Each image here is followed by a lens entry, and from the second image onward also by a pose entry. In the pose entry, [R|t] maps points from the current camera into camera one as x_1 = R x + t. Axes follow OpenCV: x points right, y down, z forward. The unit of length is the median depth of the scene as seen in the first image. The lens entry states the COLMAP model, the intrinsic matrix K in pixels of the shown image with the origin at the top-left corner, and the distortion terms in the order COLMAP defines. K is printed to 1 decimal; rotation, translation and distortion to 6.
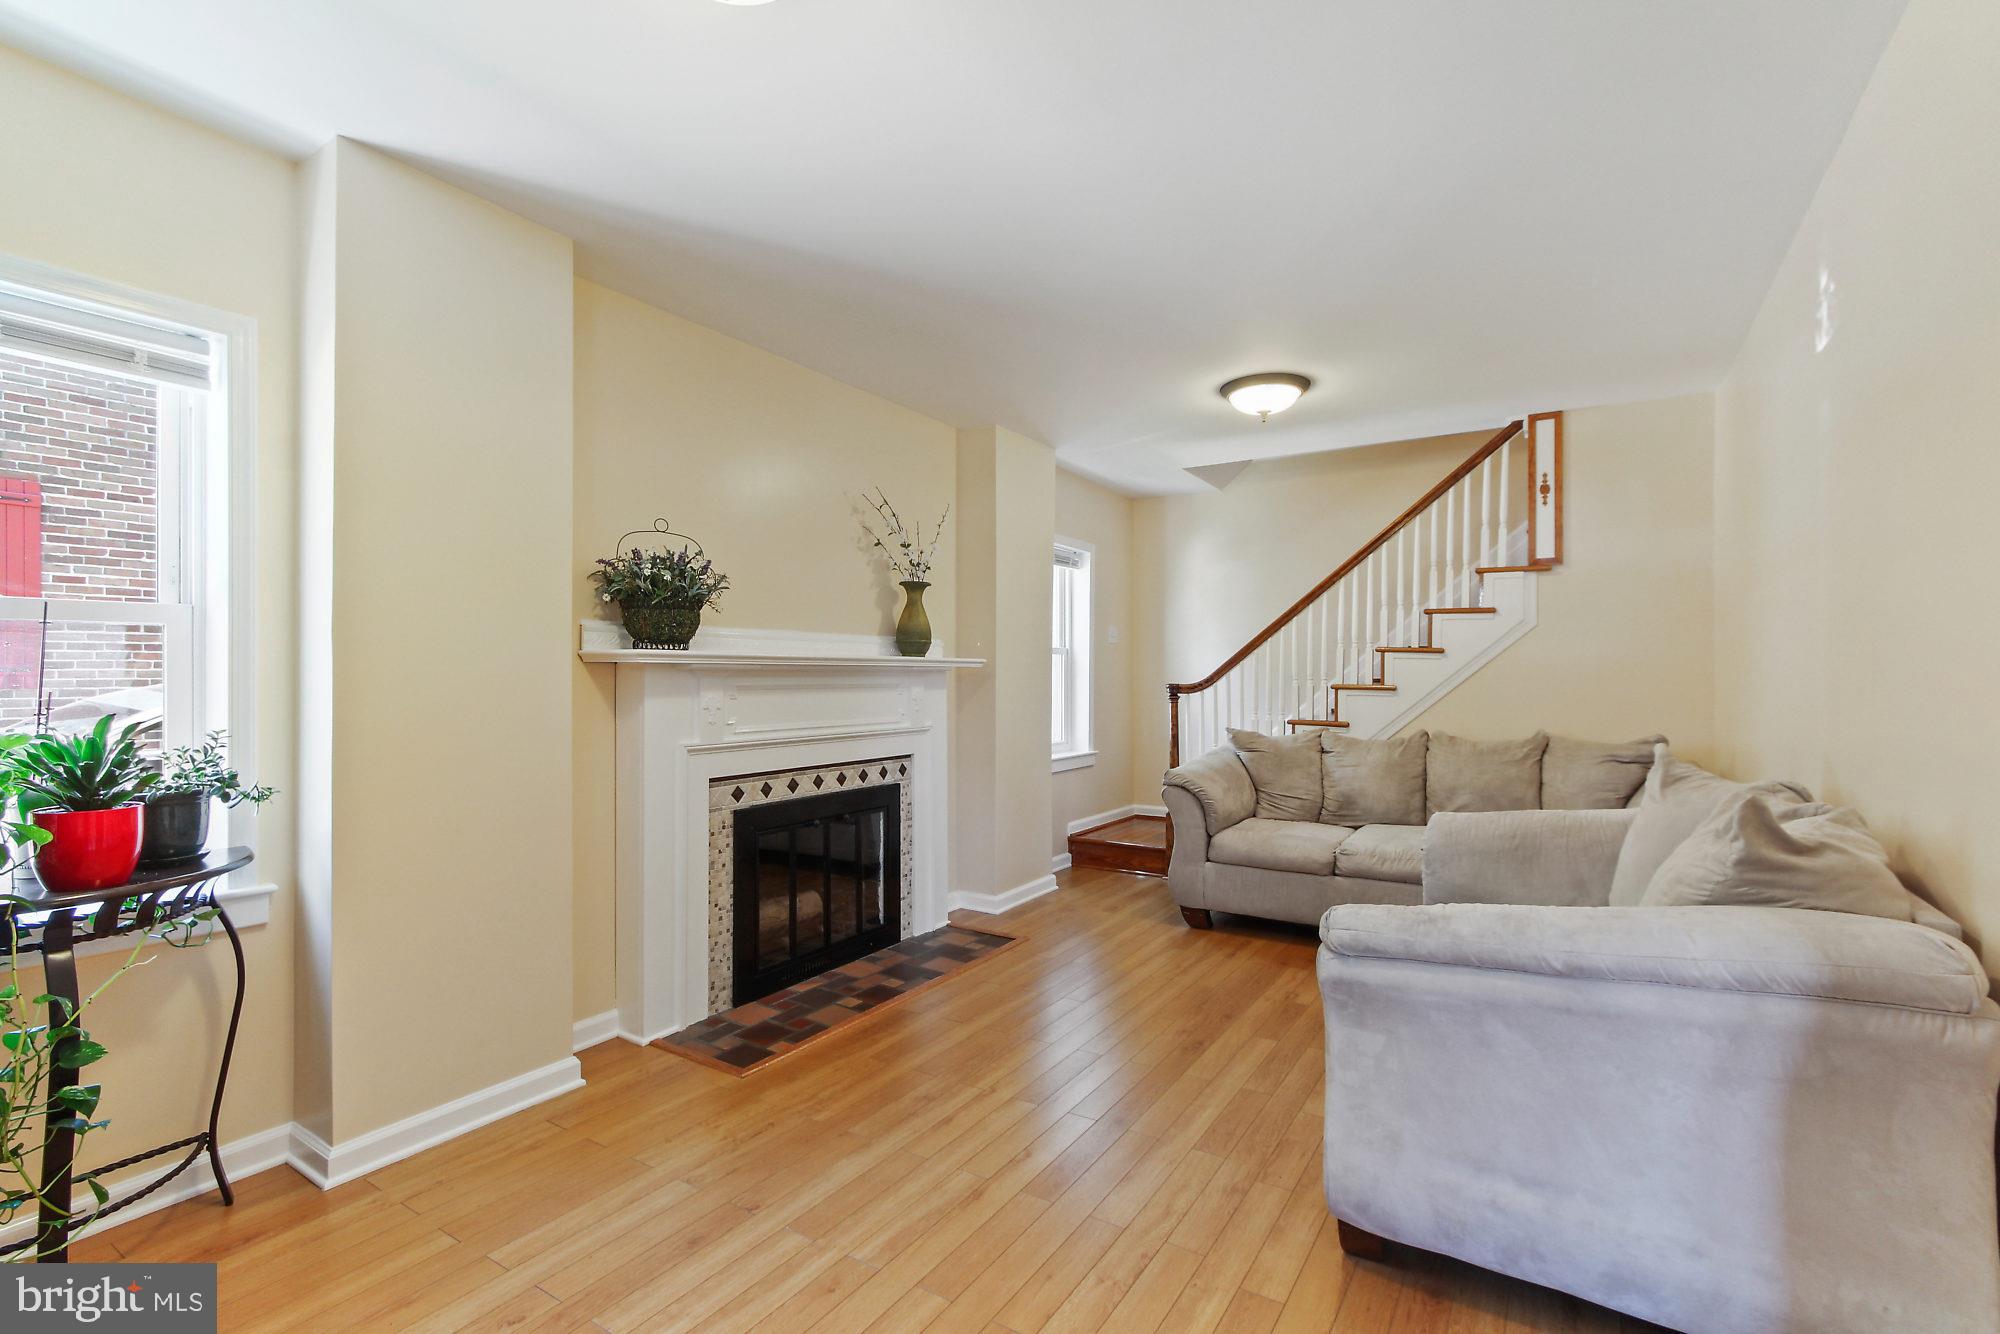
lens RADIAL K [[916.7, 0, 1000.3], [0, 916.7, 677.0], [0, 0, 1]] dist [0.000703, 0.000739]
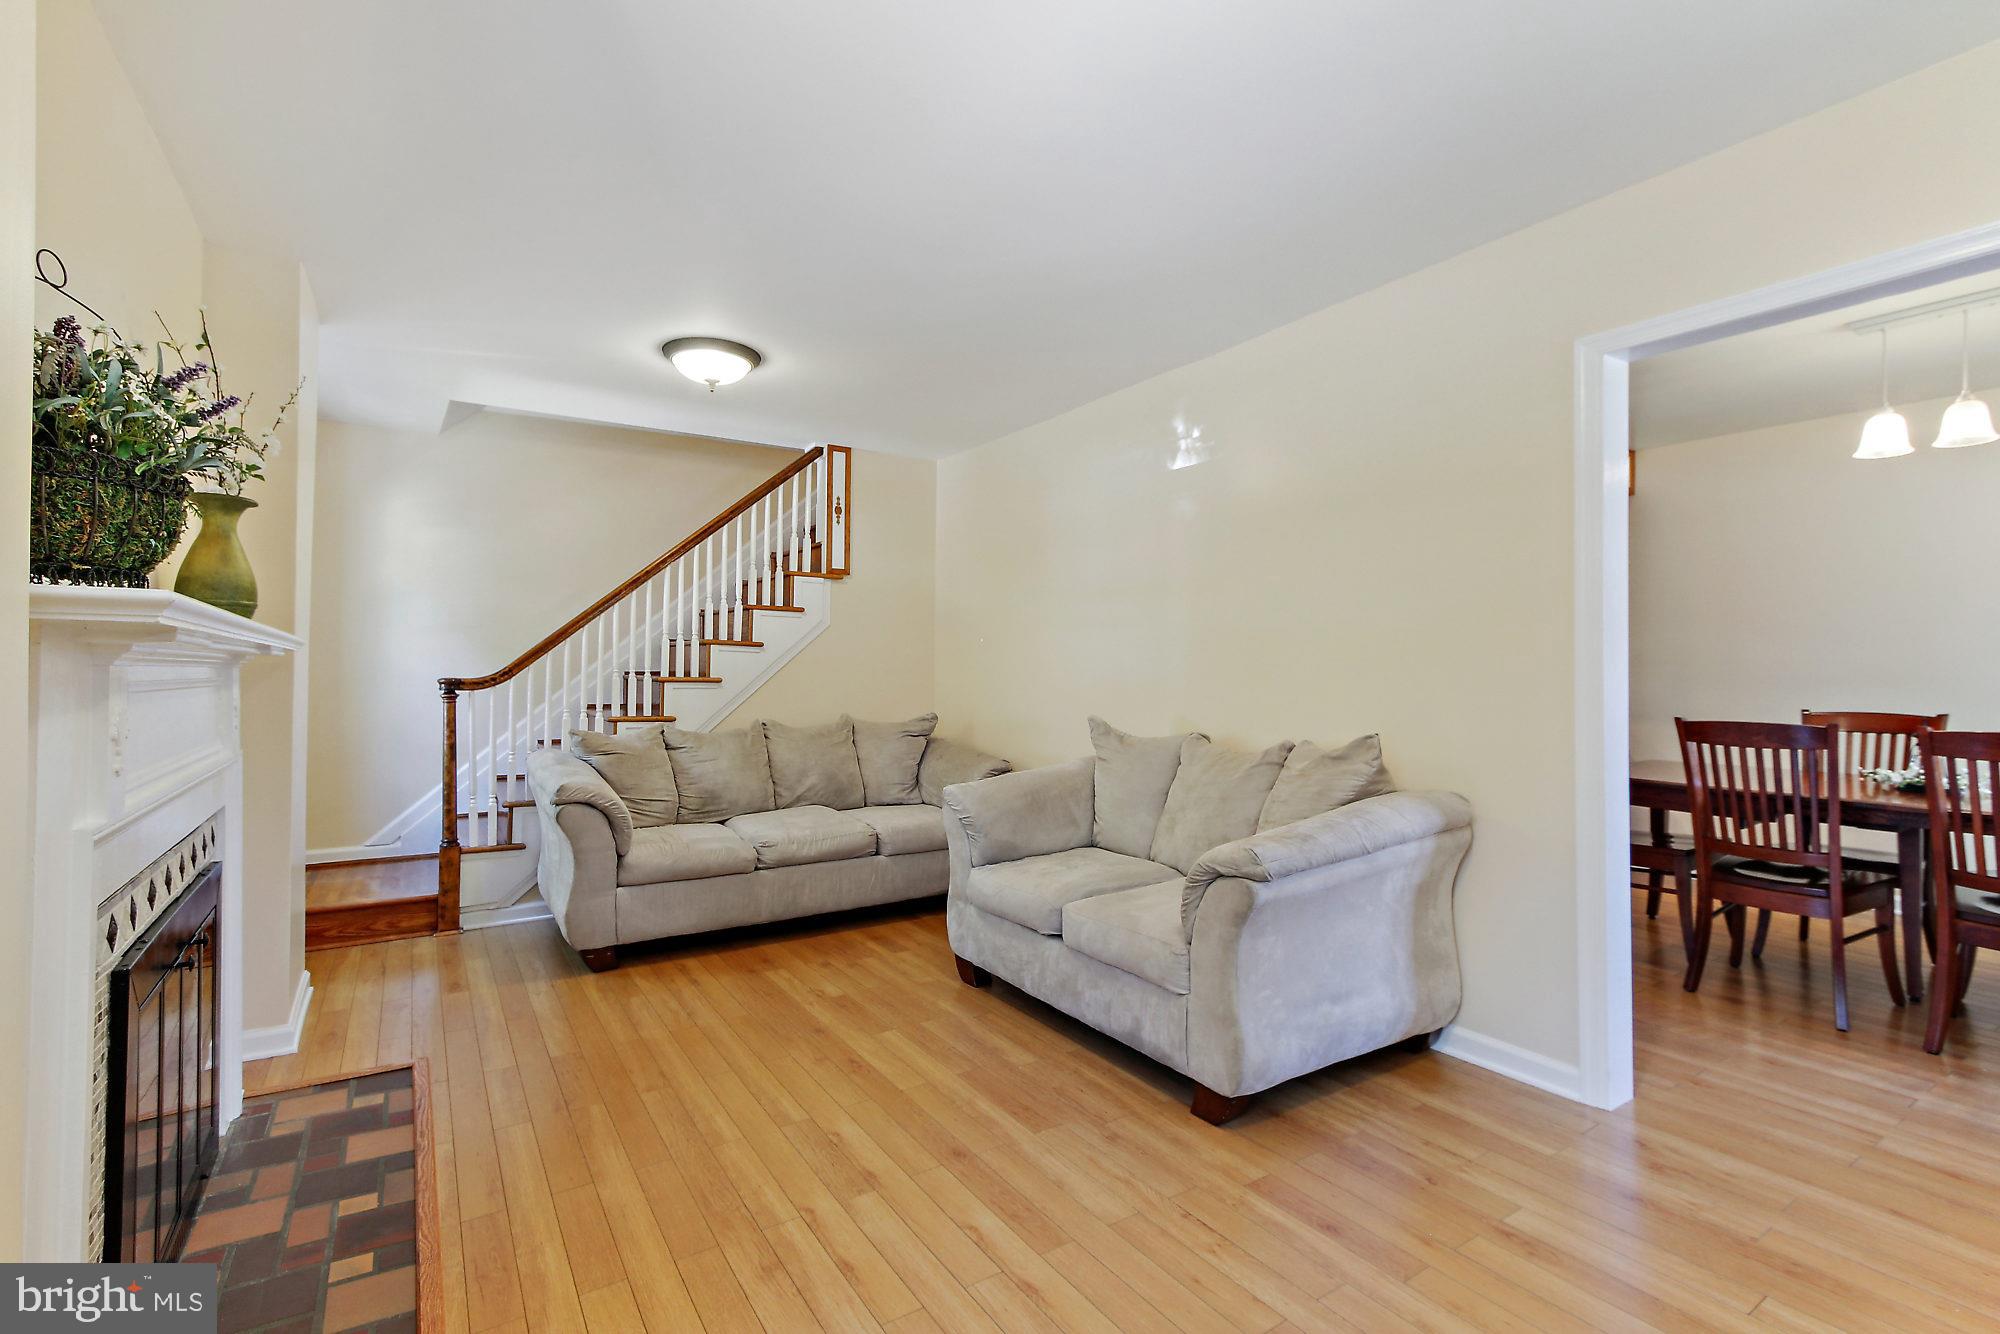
lens RADIAL K [[904.9, 0, 998.8], [0, 904.9, 662.0], [0, 0, 1]] dist [-0.003570, 0.000339]
pose [[0.412149, 0.009114, 0.911071, -0.405428], [0.000958, 0.999945, -0.010437, 0.003149], [-0.911116, 0.005174, 0.412118, 0.352262]]
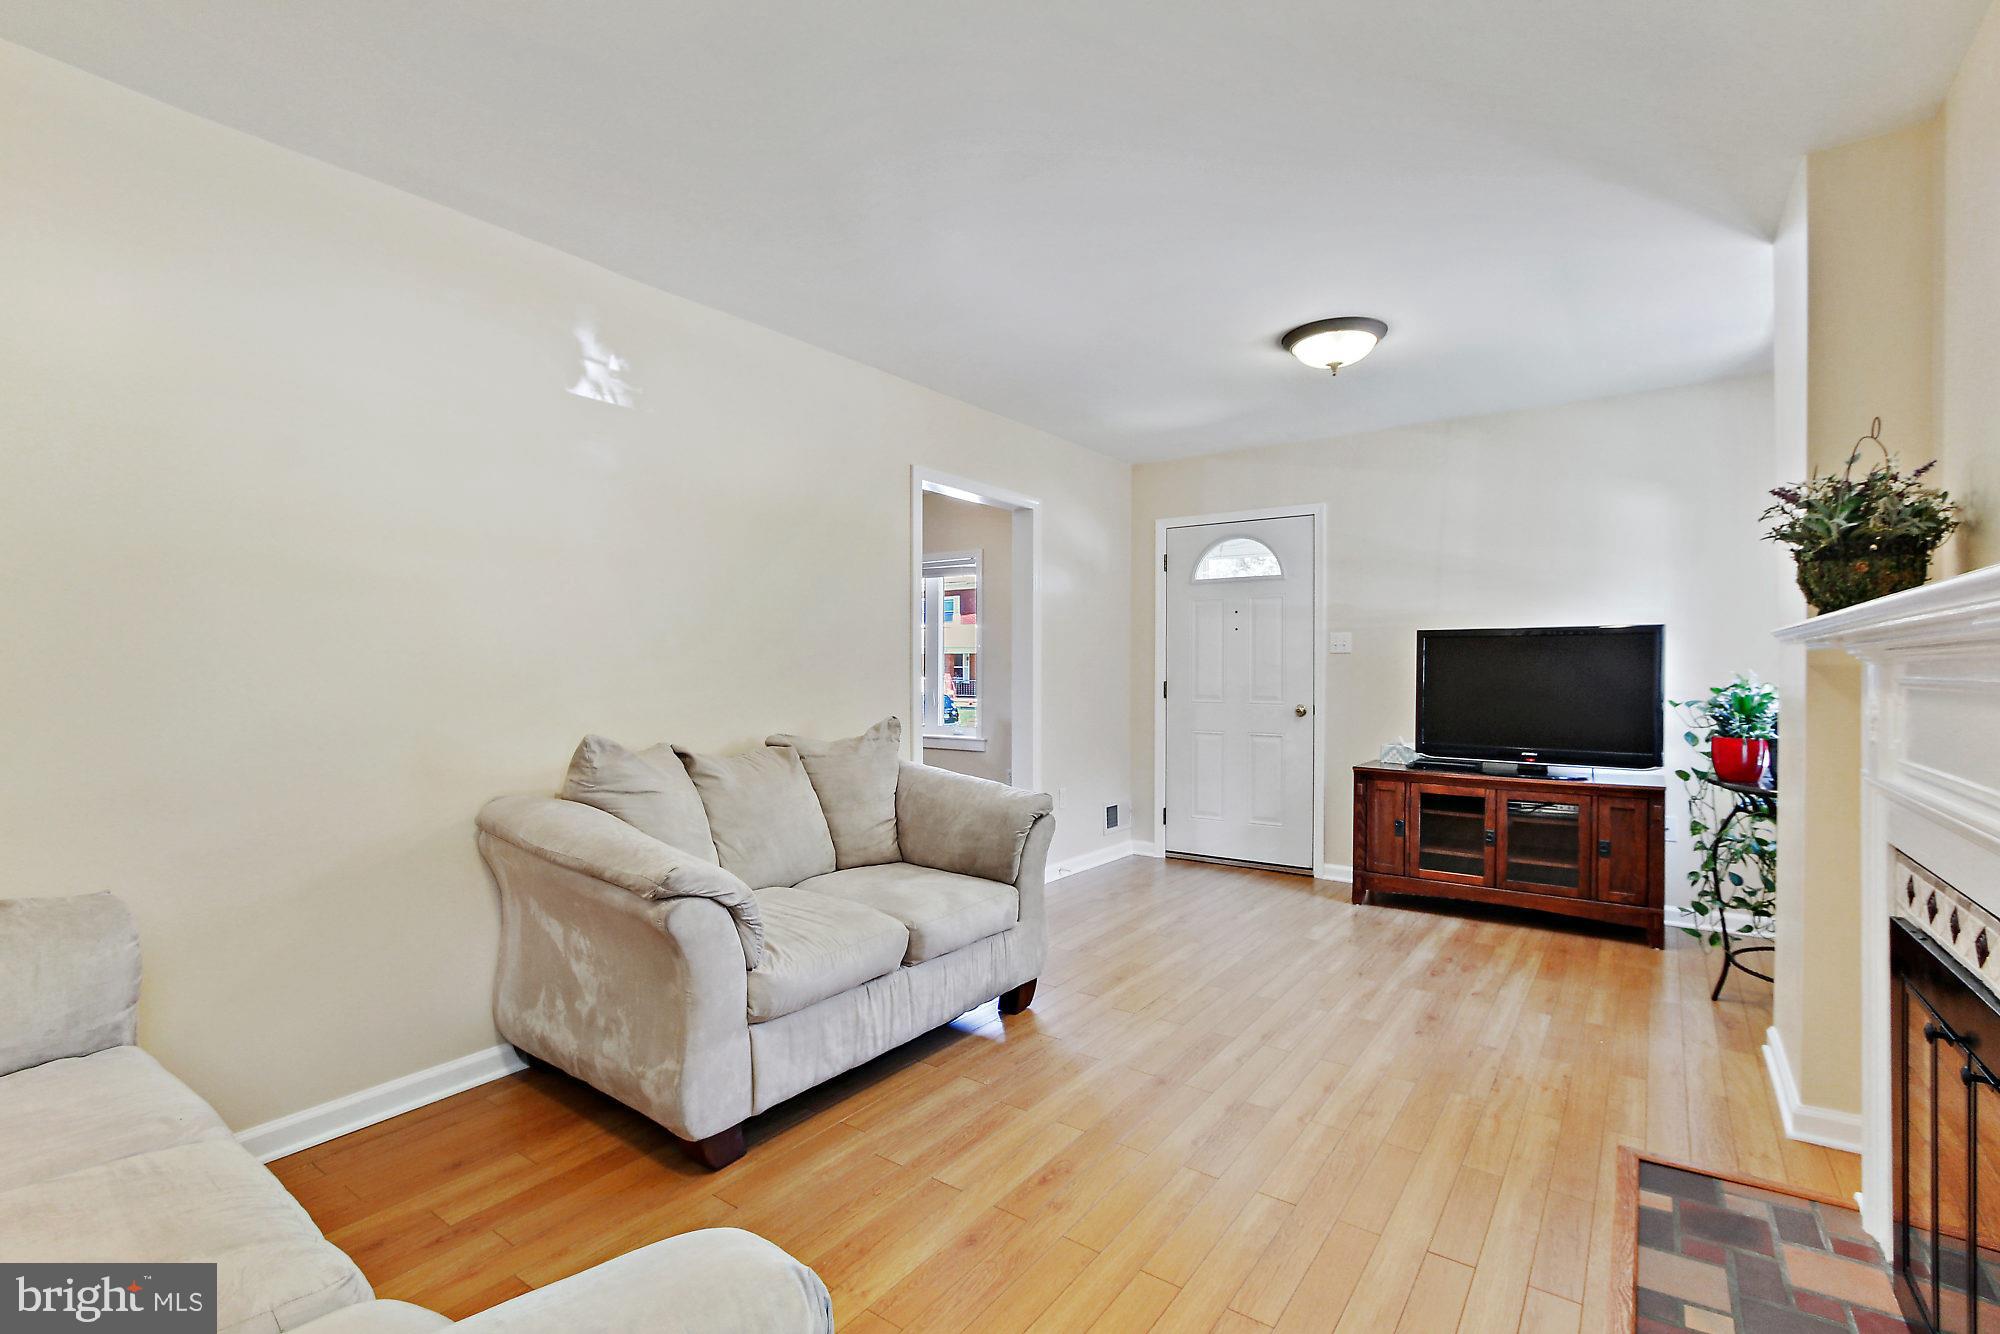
lens RADIAL K [[904.9, 0, 998.8], [0, 904.9, 662.0], [0, 0, 1]] dist [-0.003570, 0.000339]
pose [[-0.998352, 0.001305, 0.057373, 0.154215], [0.000970, 0.999982, -0.005877, 0.002033], [-0.057380, -0.005811, -0.998336, 1.233774]]
